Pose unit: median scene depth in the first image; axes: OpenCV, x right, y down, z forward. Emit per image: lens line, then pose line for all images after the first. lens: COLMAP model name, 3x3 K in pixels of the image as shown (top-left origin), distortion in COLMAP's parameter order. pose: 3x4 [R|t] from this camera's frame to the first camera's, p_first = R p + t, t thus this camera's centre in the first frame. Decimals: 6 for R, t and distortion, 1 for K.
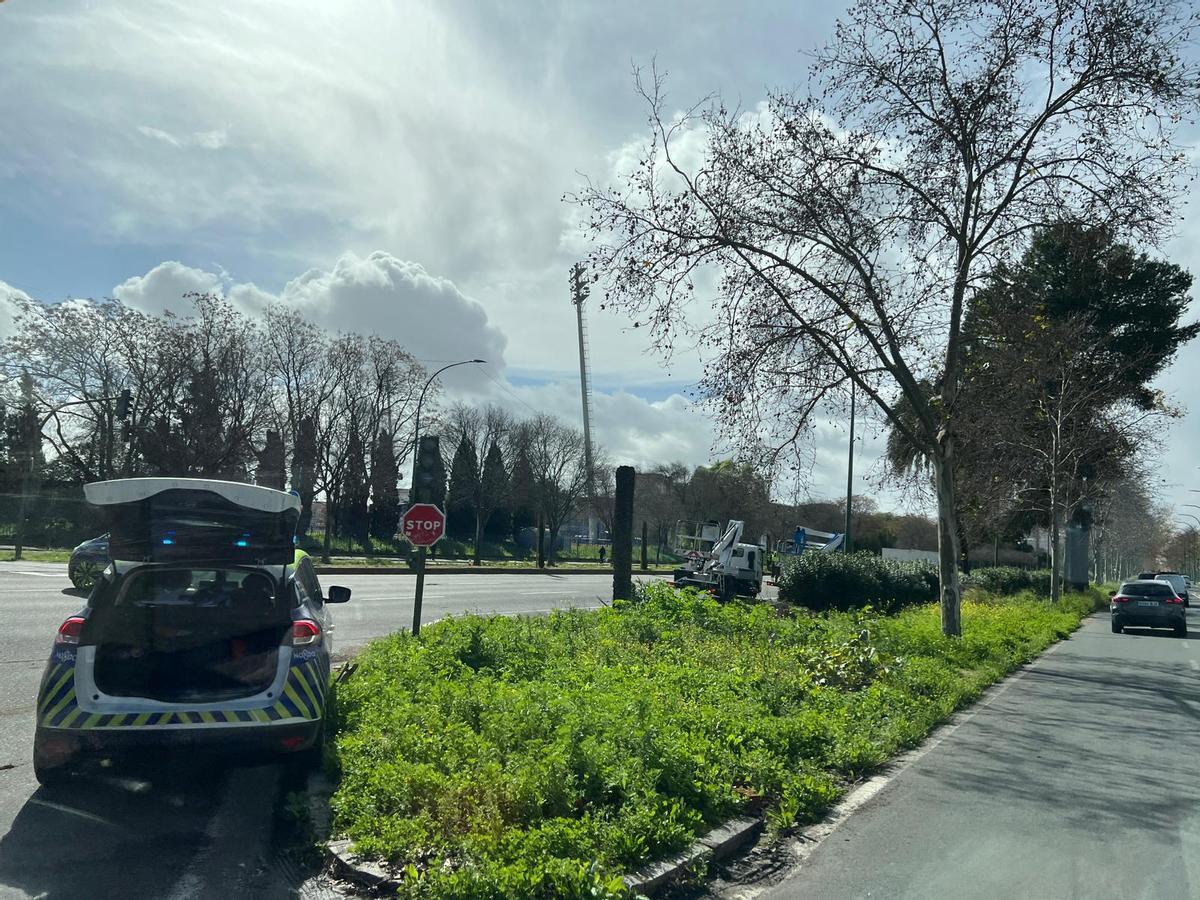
lens RADIAL K [[920.5, 0, 591.1], [0, 920.5, 456.5], [0, 0, 1]] dist [0.079831, -0.056044]
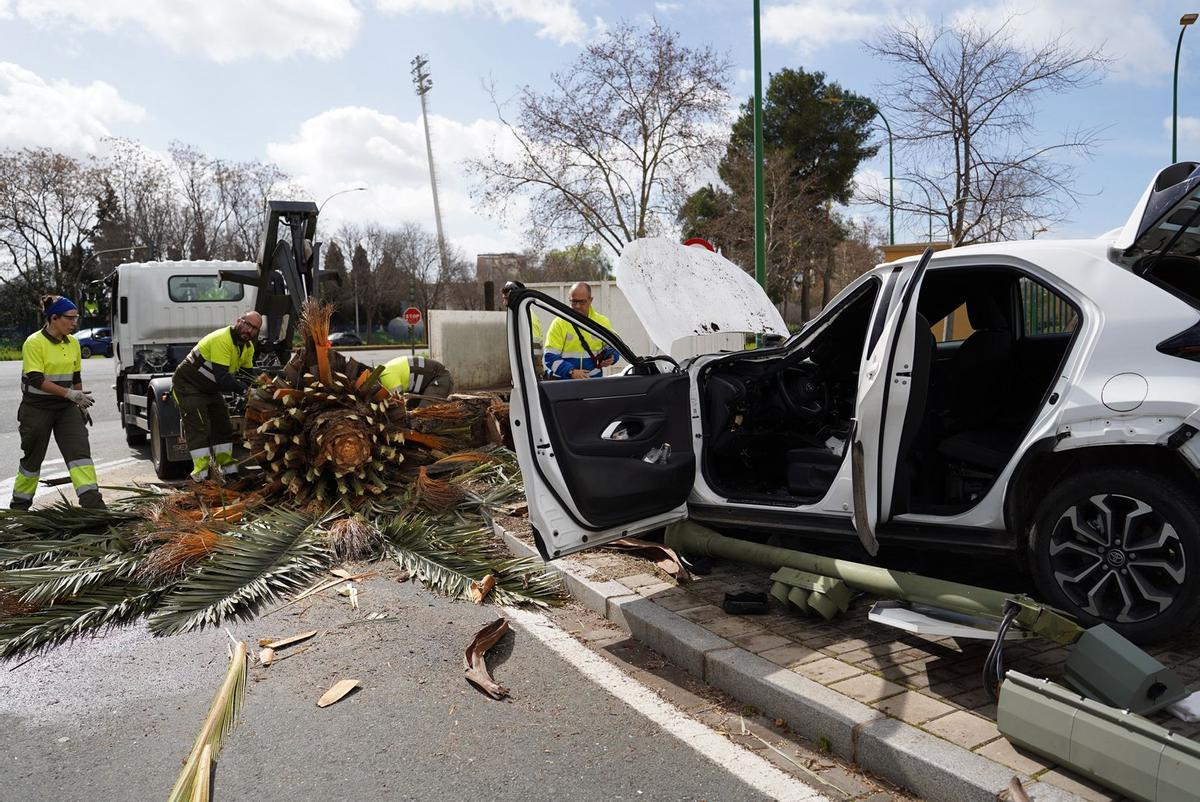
lens RADIAL K [[949.1, 0, 588.1], [0, 949.1, 396.9], [0, 0, 1]] dist [0.044716, 0.006815]
pose [[0.987137, -0.078396, 0.139336, -0.012027], [0.054144, 0.983952, 0.170022, -0.016806], [-0.150429, -0.160291, 0.975540, -0.218718]]
